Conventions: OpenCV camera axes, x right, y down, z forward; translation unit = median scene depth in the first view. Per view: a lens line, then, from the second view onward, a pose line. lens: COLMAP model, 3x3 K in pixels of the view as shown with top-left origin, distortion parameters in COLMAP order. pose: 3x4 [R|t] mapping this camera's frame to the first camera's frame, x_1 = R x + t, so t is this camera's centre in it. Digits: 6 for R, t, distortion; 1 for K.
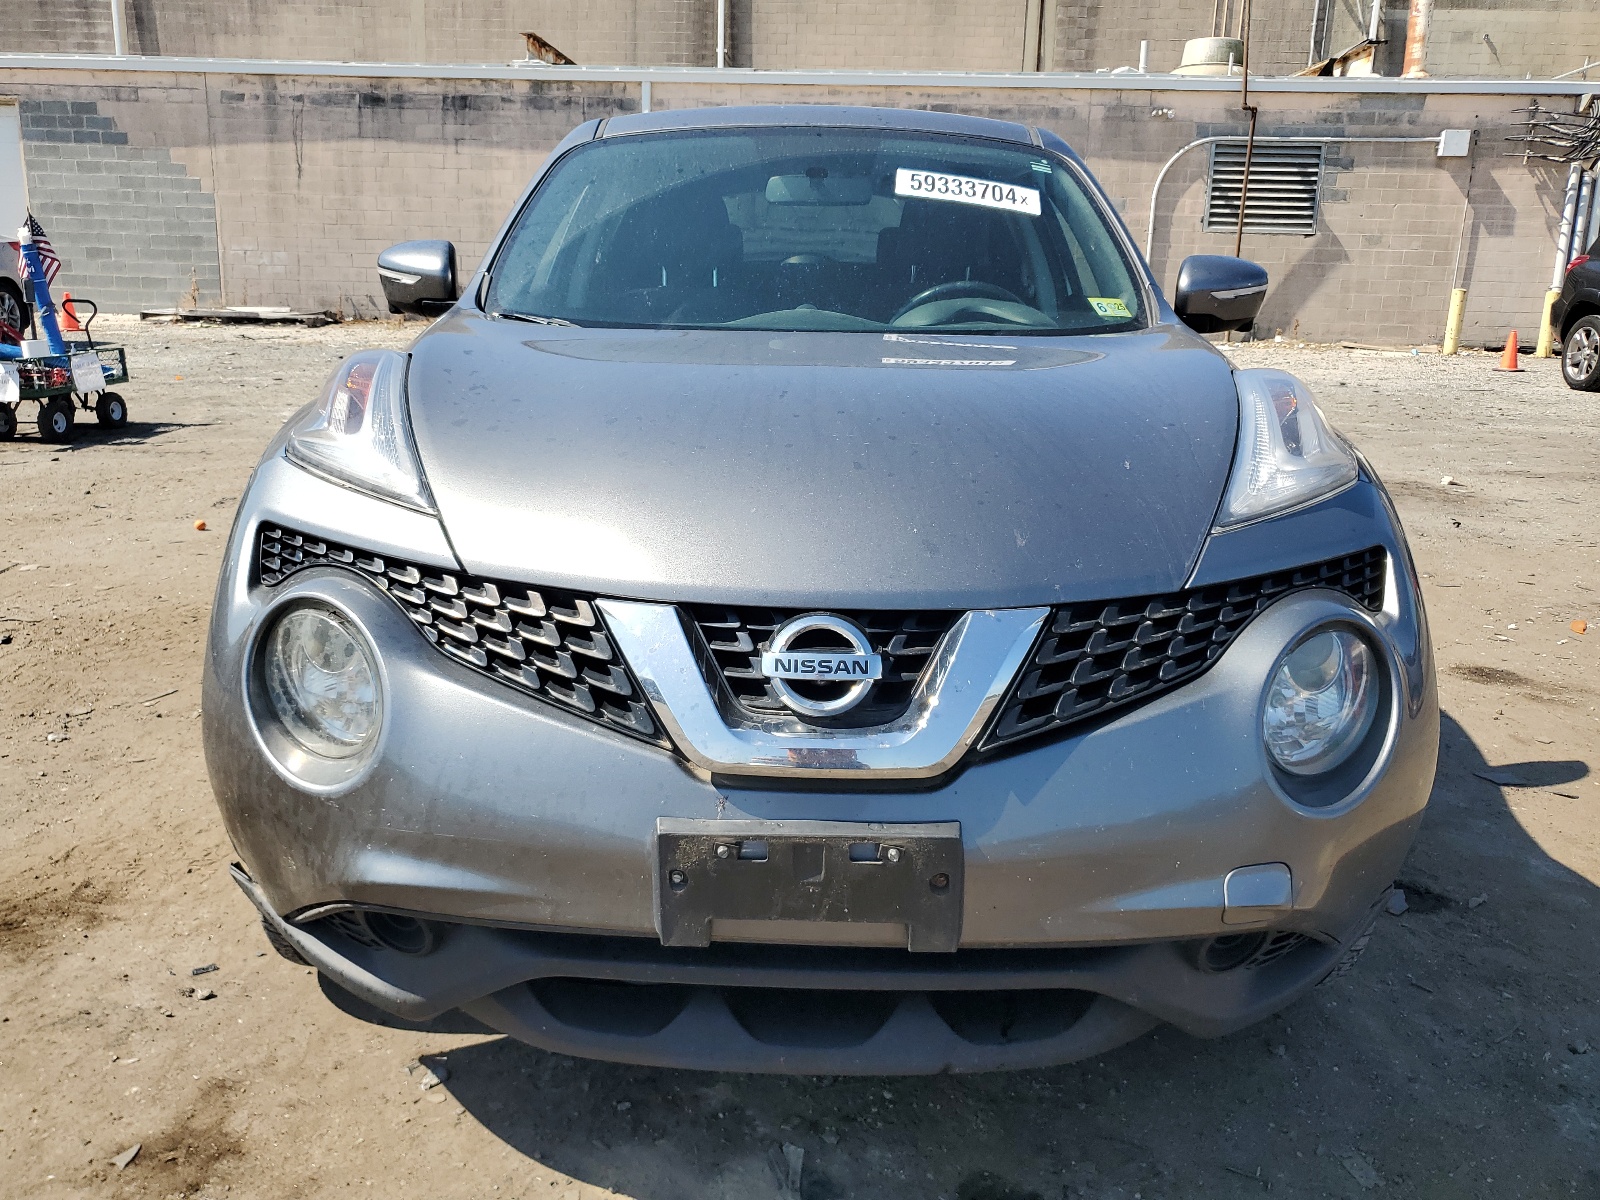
lens RADIAL K [[1233.2, 0, 797.7], [0, 1233.2, 595.7], [0, 0, 1]] dist [0.014166, 0.004050]
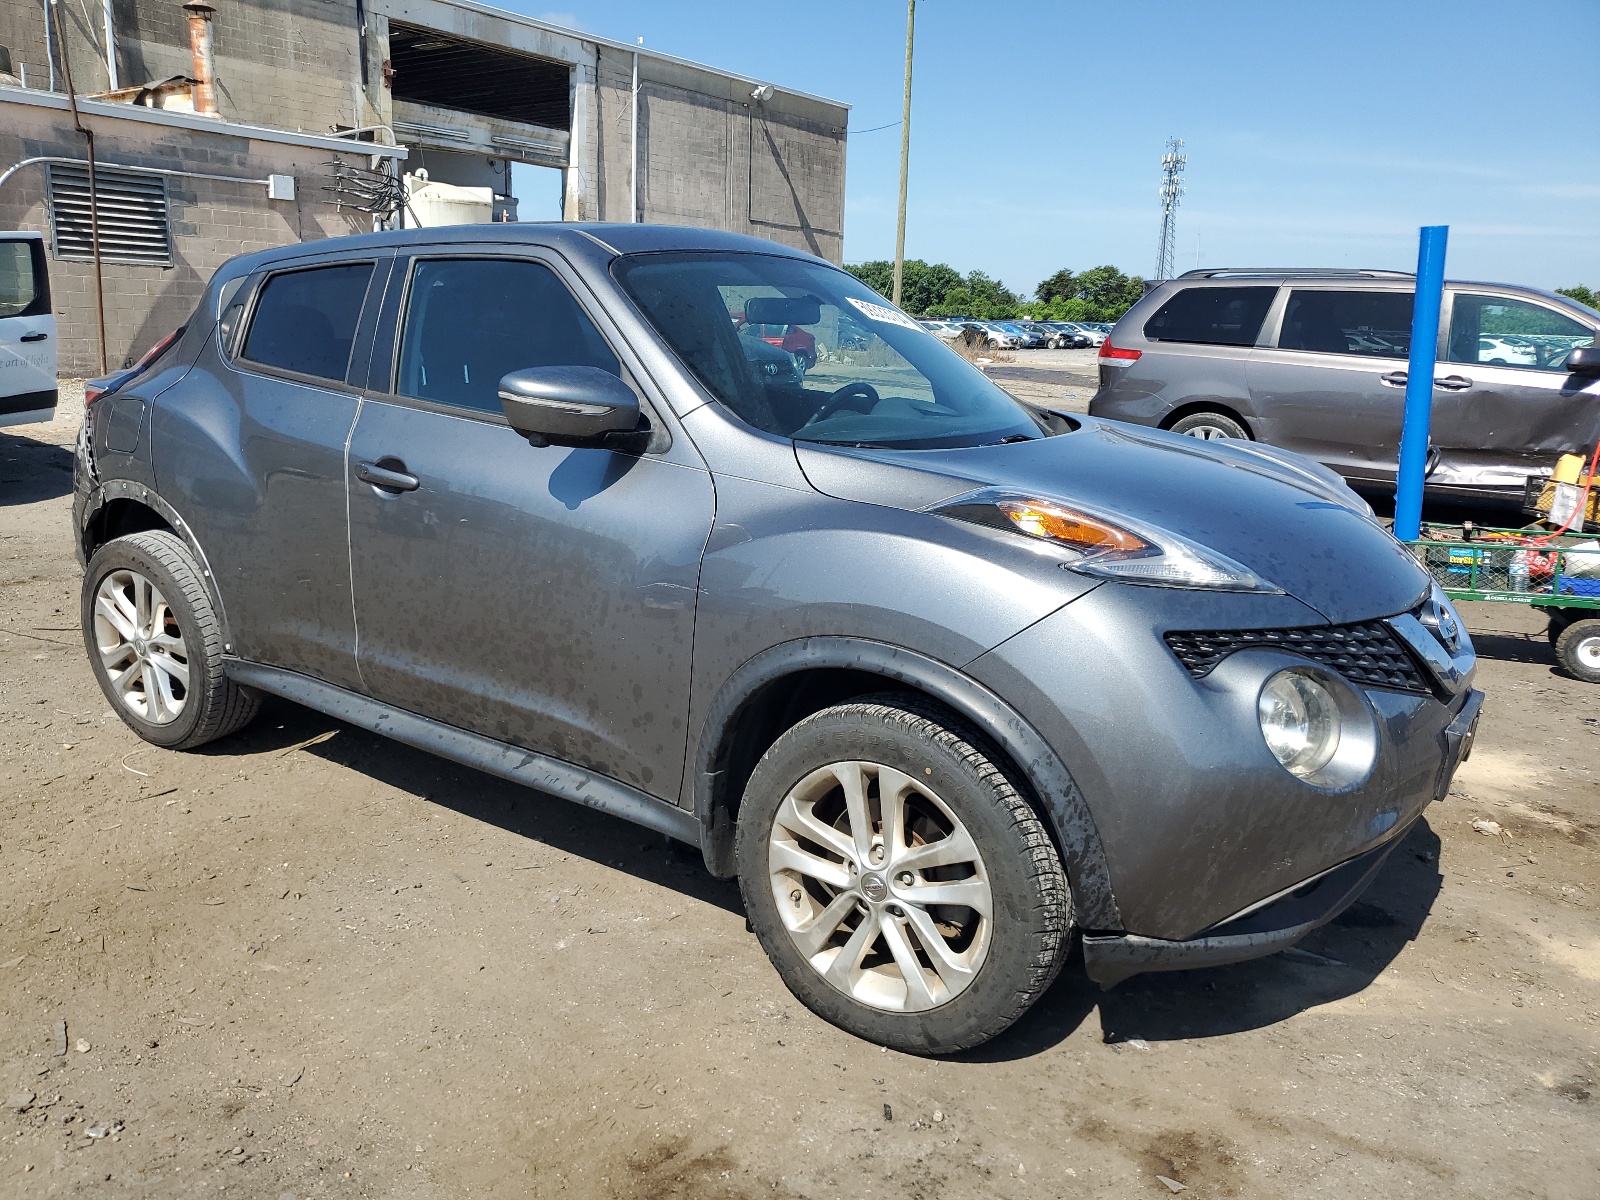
lens RADIAL K [[1233.2, 0, 795.6], [0, 1233.2, 601.5], [0, 0, 1]] dist [0.014166, 0.004050]
pose [[0.561718, -0.188418, 0.805588, -0.152734], [0.195521, 0.976372, 0.092030, -0.025839], [-0.803894, 0.105814, 0.585285, 0.051725]]
